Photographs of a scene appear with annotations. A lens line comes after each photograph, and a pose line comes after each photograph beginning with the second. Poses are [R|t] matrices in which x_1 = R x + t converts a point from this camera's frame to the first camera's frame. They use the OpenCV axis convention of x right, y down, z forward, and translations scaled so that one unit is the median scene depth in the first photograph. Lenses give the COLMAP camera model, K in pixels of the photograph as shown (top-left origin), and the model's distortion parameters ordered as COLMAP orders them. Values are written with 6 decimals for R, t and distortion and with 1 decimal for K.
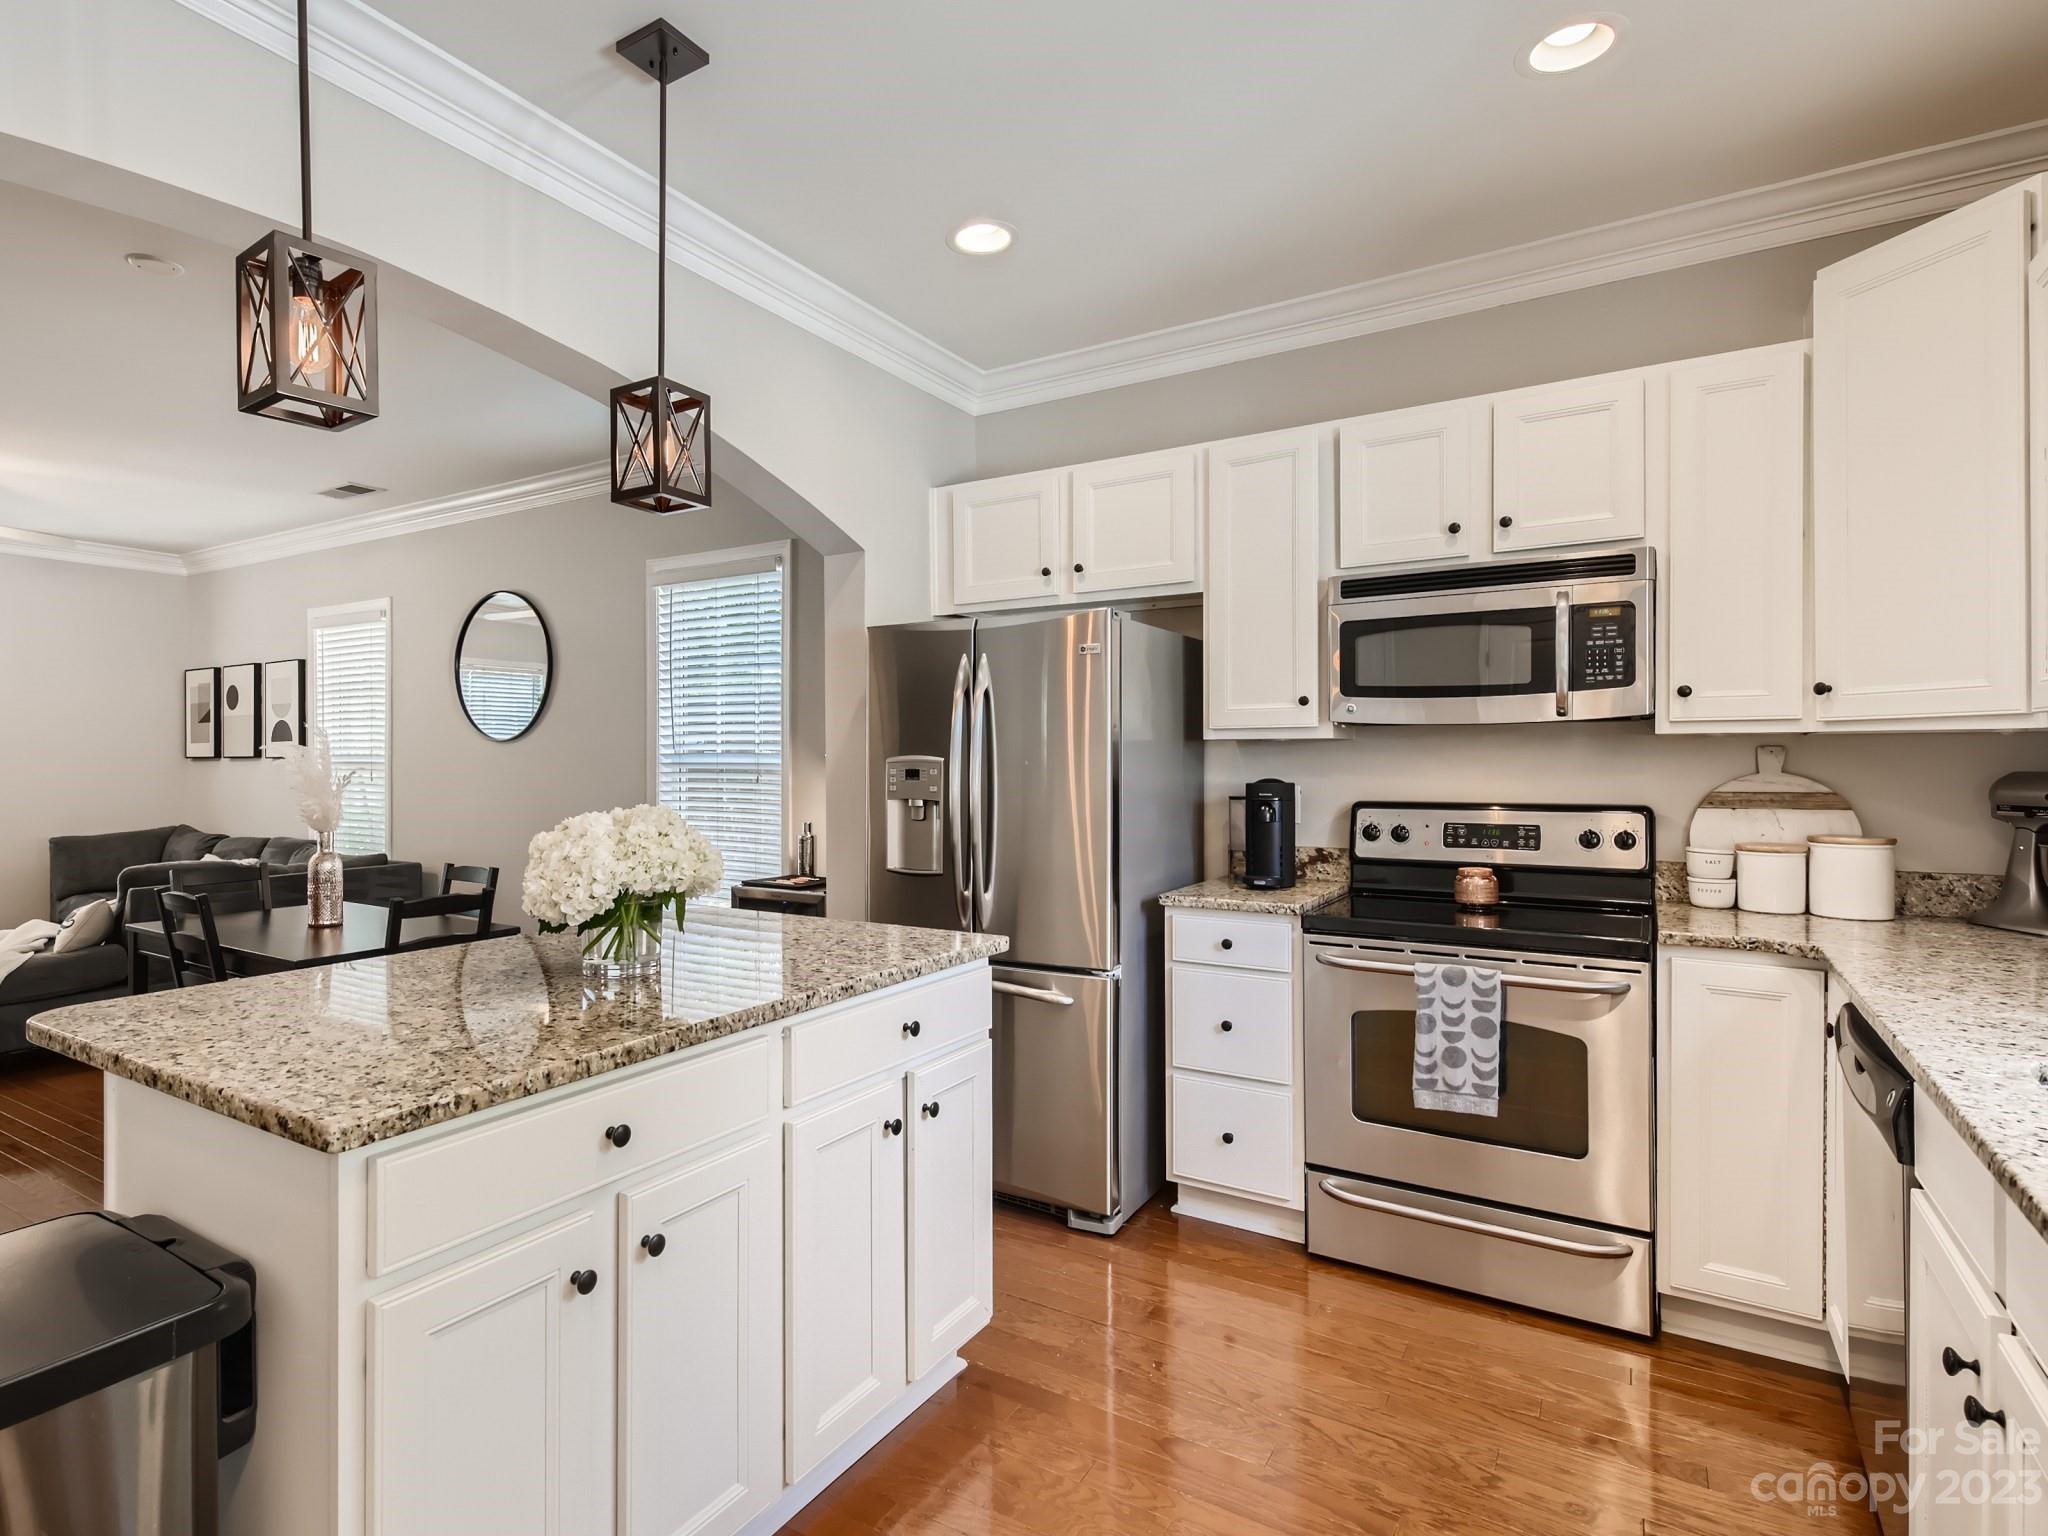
lens RADIAL K [[1080.8, 0, 950.6], [0, 1080.8, 775.2], [0, 0, 1]] dist [0.001639, -0.000587]
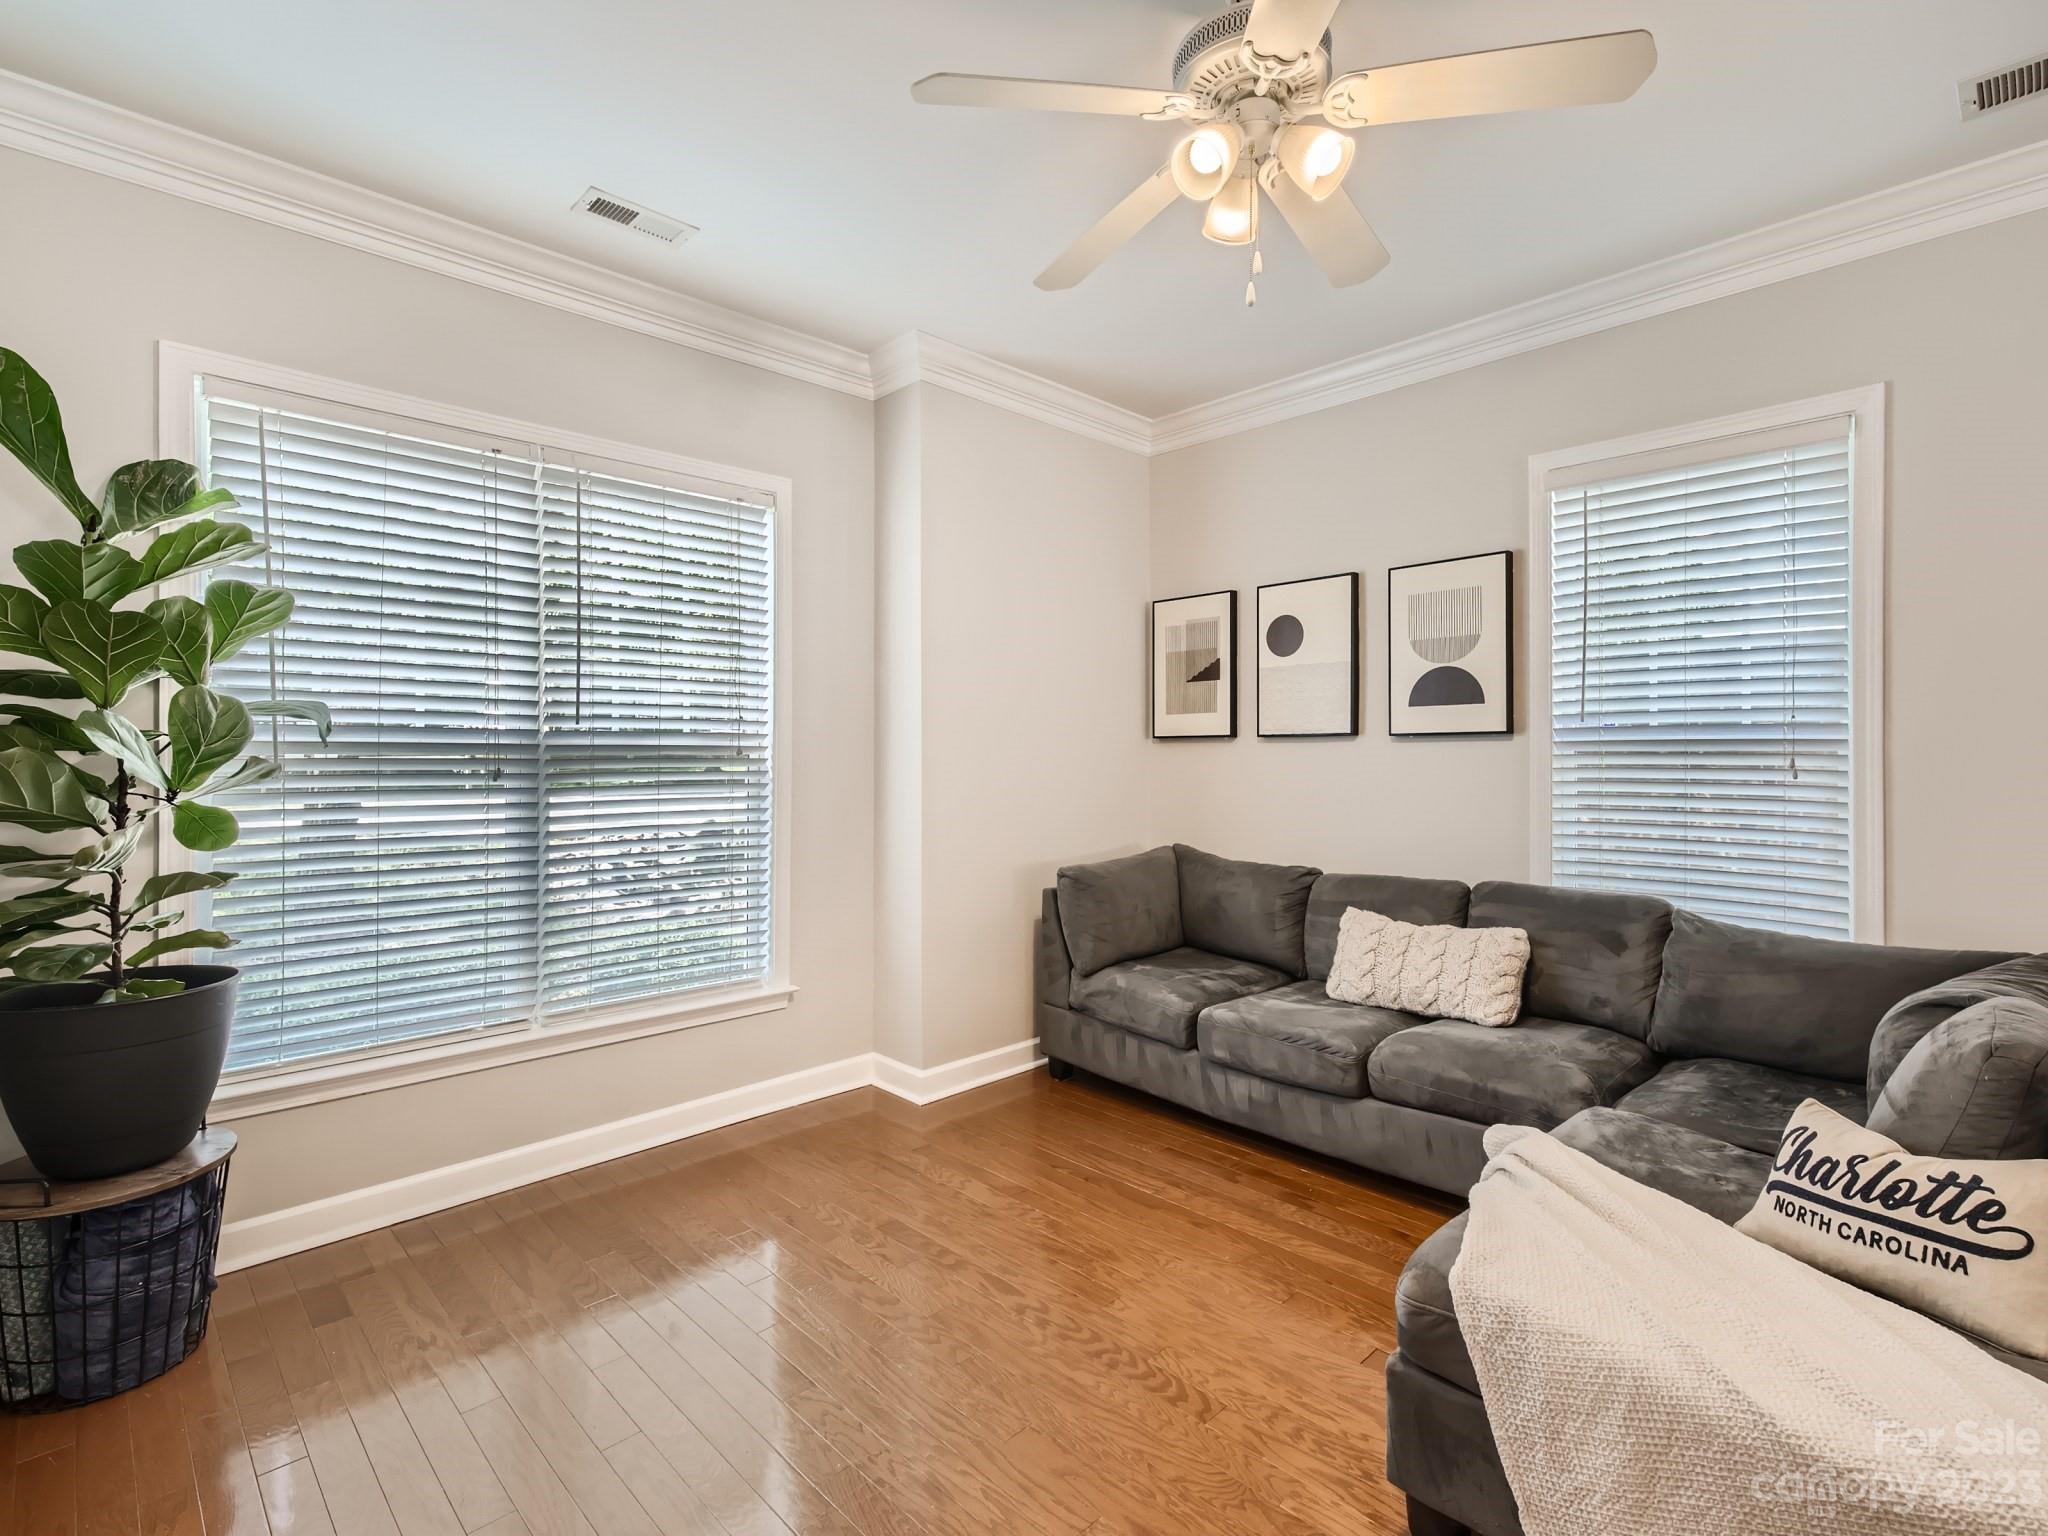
lens RADIAL K [[977.2, 0, 1018.9], [0, 977.2, 759.0], [0, 0, 1]] dist [0.016064, -0.001468]
pose [[0.971806, 0.002540, -0.235769, -0.706075], [-0.004079, 0.999973, -0.006039, 0.000552], [0.235747, 0.006830, 0.971790, 0.454151]]
